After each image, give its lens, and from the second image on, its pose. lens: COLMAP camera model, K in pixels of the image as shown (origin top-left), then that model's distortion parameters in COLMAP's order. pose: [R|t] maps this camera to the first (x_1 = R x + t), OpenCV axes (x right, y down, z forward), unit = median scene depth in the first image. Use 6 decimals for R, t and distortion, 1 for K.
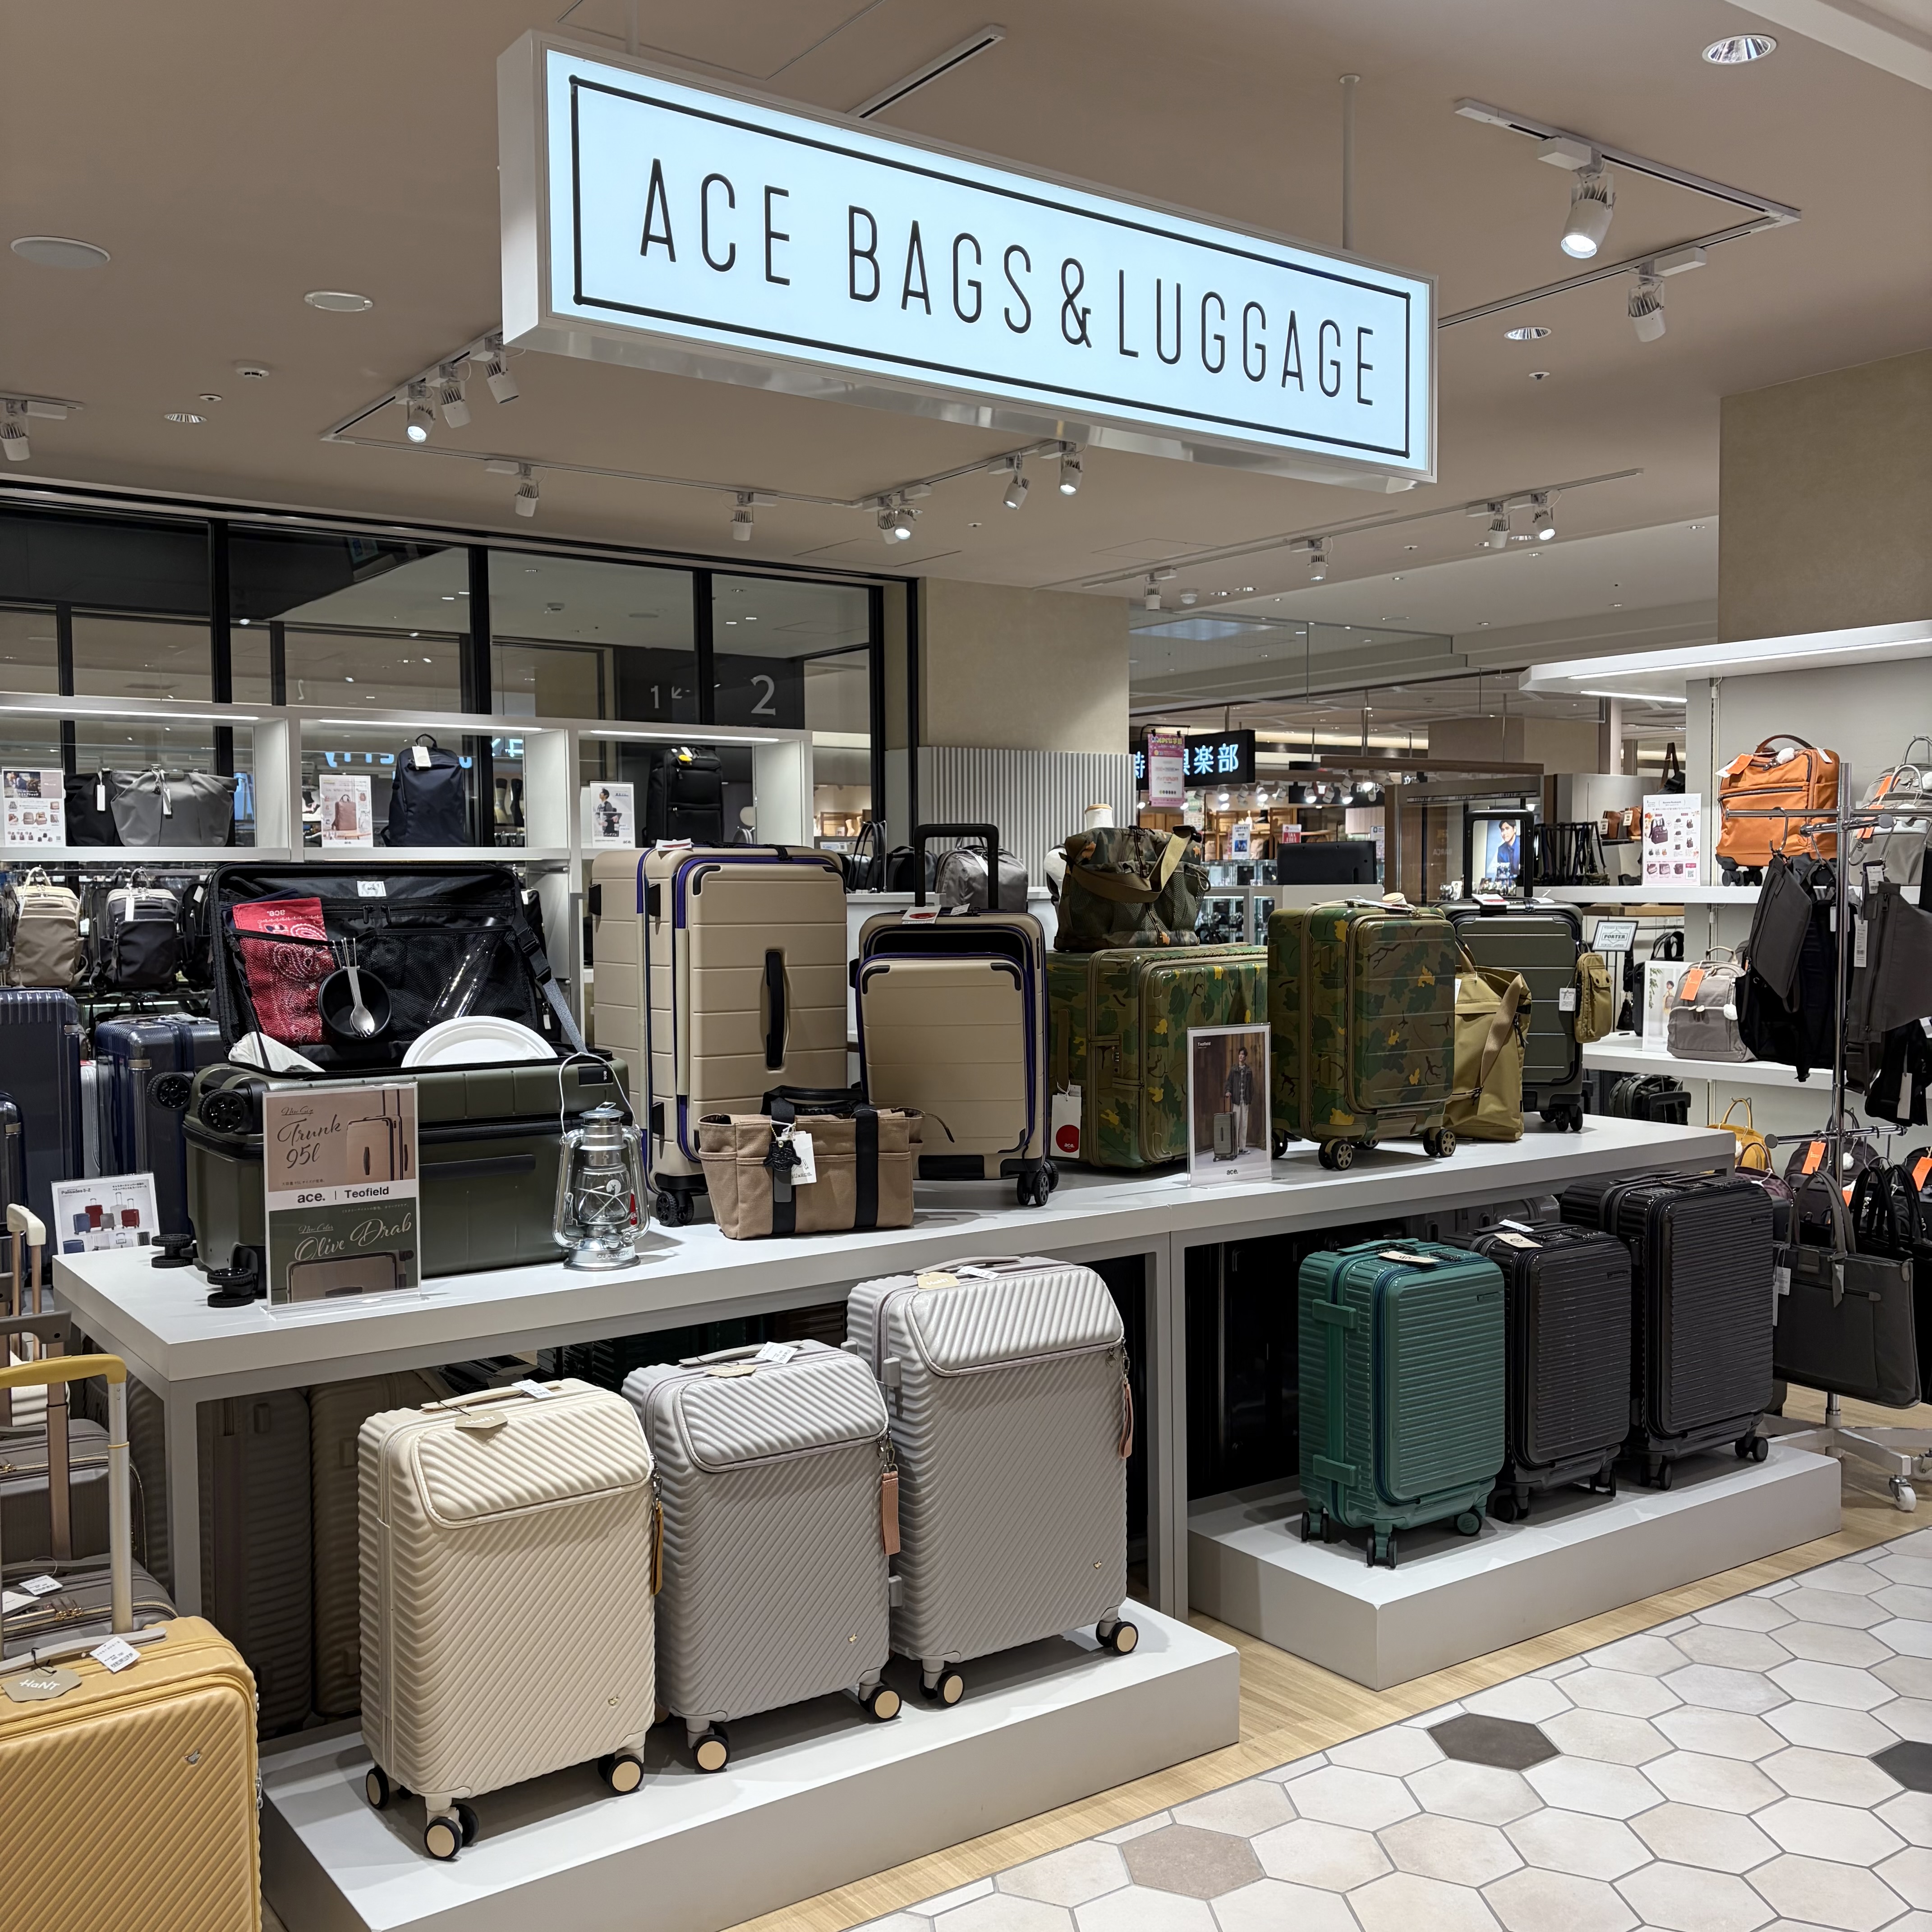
lens RADIAL K [[1946.7, 0, 959.0], [0, 1946.7, 963.9], [0, 0, 1]] dist [0.019619, 0.000000]
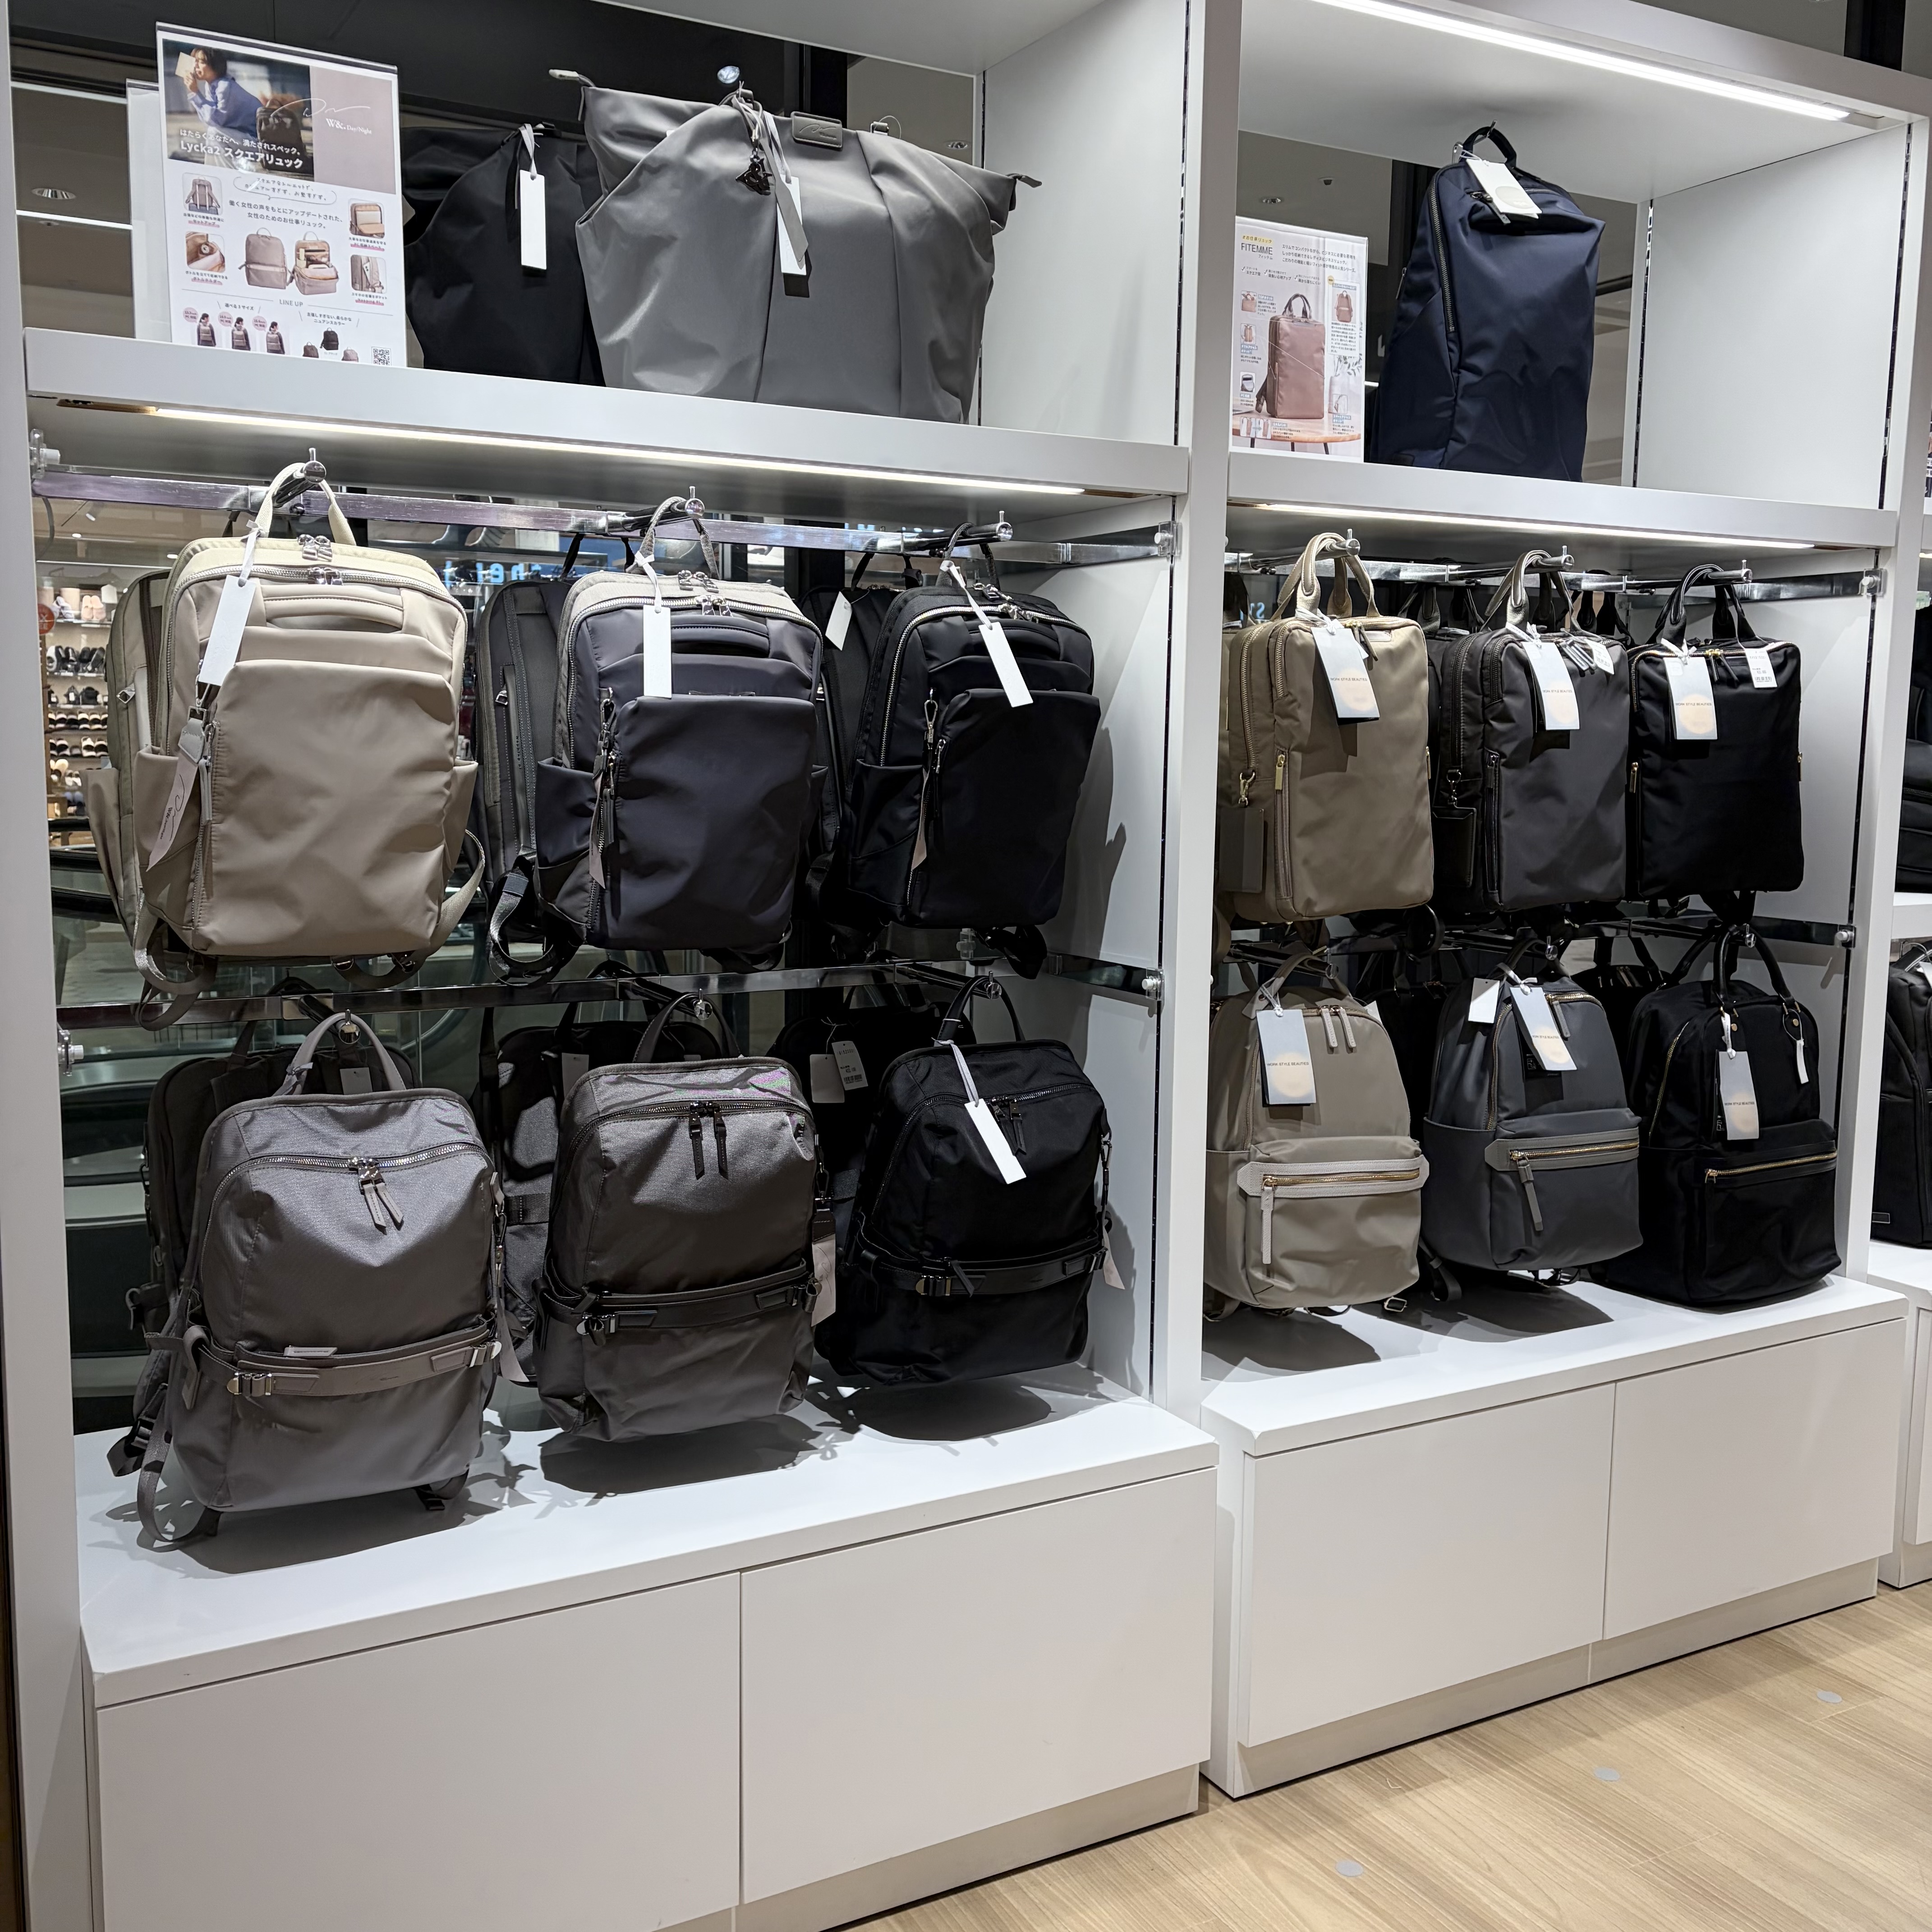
lens RADIAL K [[1946.7, 0, 971.0], [0, 1946.7, 967.4], [0, 0, 1]] dist [0.019619, 0.000000]
pose [[0.993772, 0.039007, -0.104380, -0.353520], [-0.030003, 0.995802, 0.086480, -0.010454], [0.107315, -0.082809, 0.990770, 0.747840]]
